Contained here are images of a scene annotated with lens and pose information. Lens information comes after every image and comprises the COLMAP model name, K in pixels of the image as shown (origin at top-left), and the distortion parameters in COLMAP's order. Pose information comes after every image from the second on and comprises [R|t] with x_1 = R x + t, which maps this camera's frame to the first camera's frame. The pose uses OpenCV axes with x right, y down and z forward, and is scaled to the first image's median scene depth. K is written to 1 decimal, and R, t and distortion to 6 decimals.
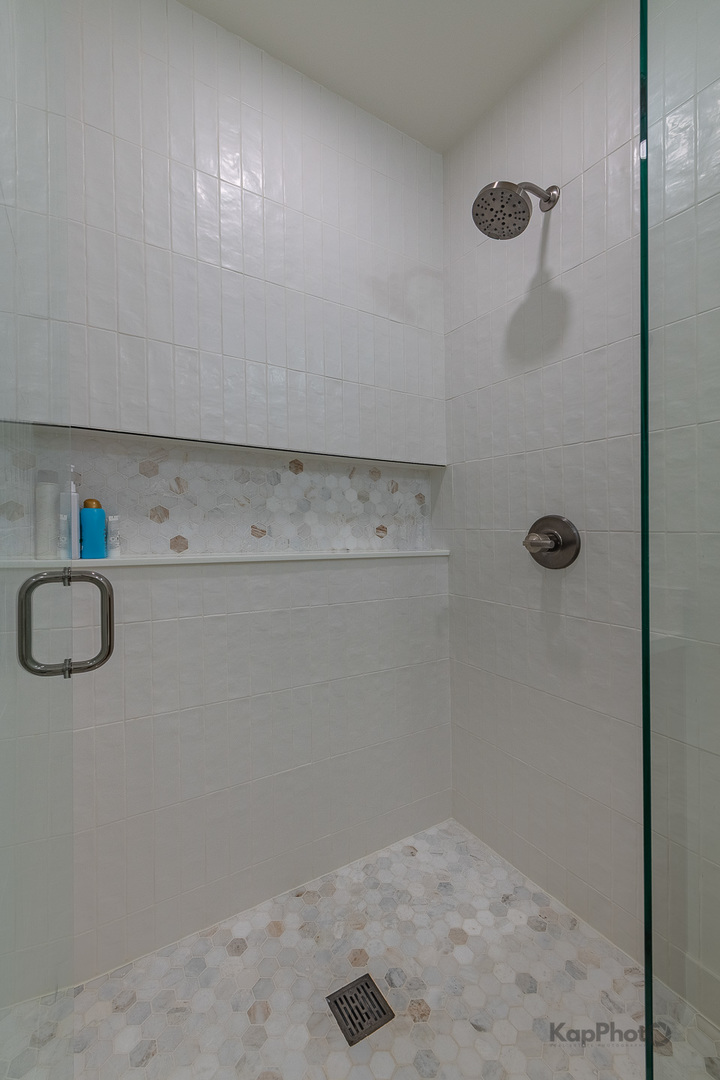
lens RADIAL K [[431.1, 0, 364.9], [0, 431.1, 529.5], [0, 0, 1]] dist [0.020339, -0.005841]
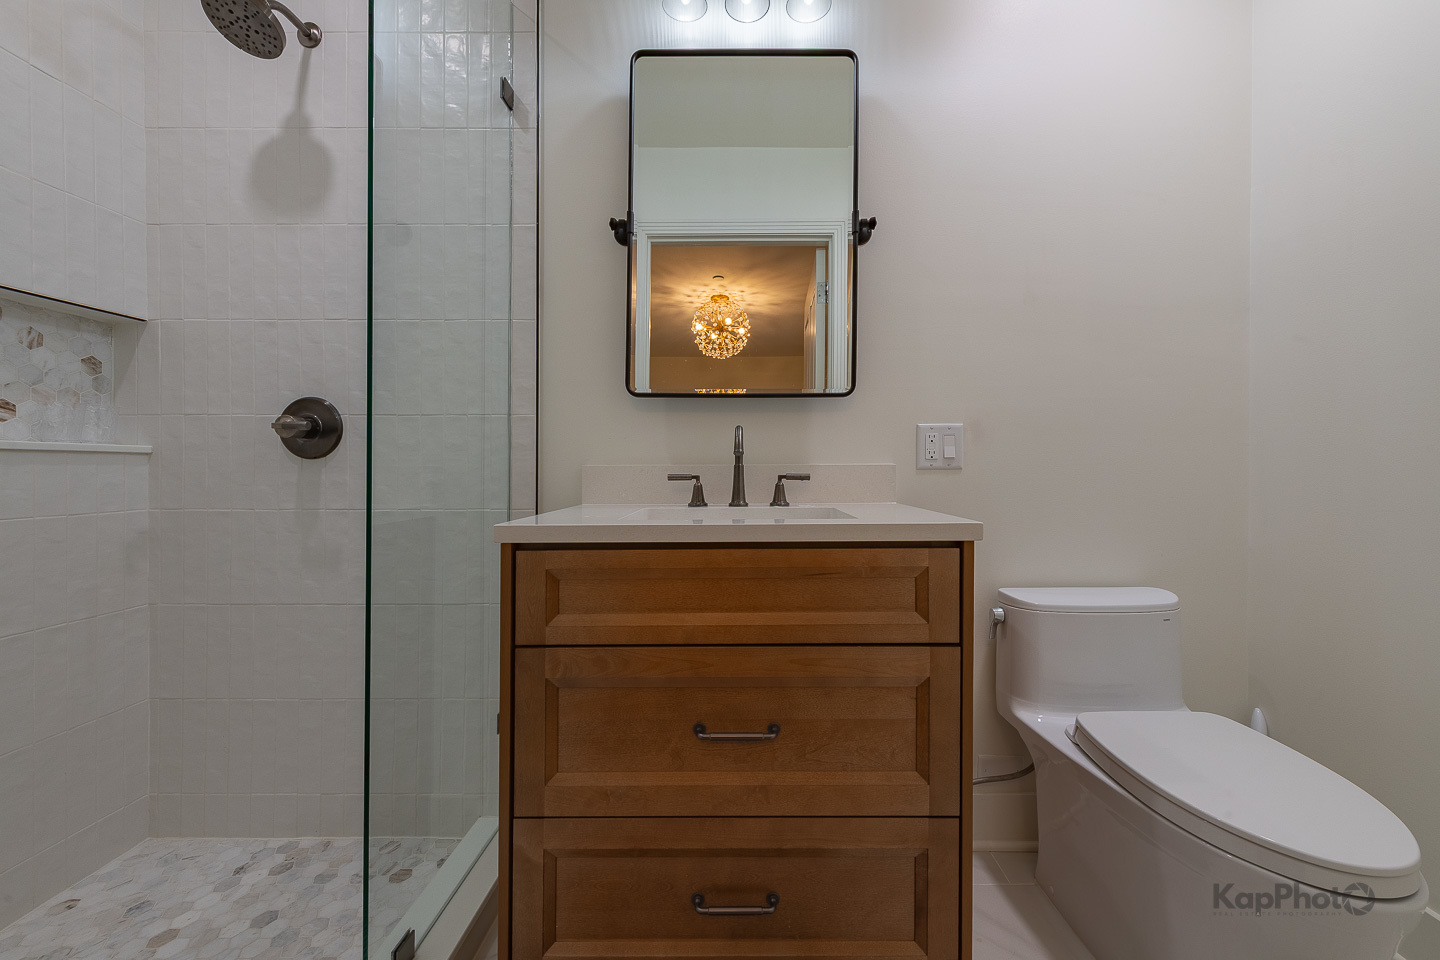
lens RADIAL K [[608.9, 0, 682.4], [0, 608.9, 459.7], [0, 0, 1]] dist [0.003877, 0.000127]
pose [[0.597754, 0.011367, 0.801599, -0.094666], [-0.008122, 0.999934, -0.008123, 0.089827], [-0.801638, -0.001654, 0.597807, -0.308606]]
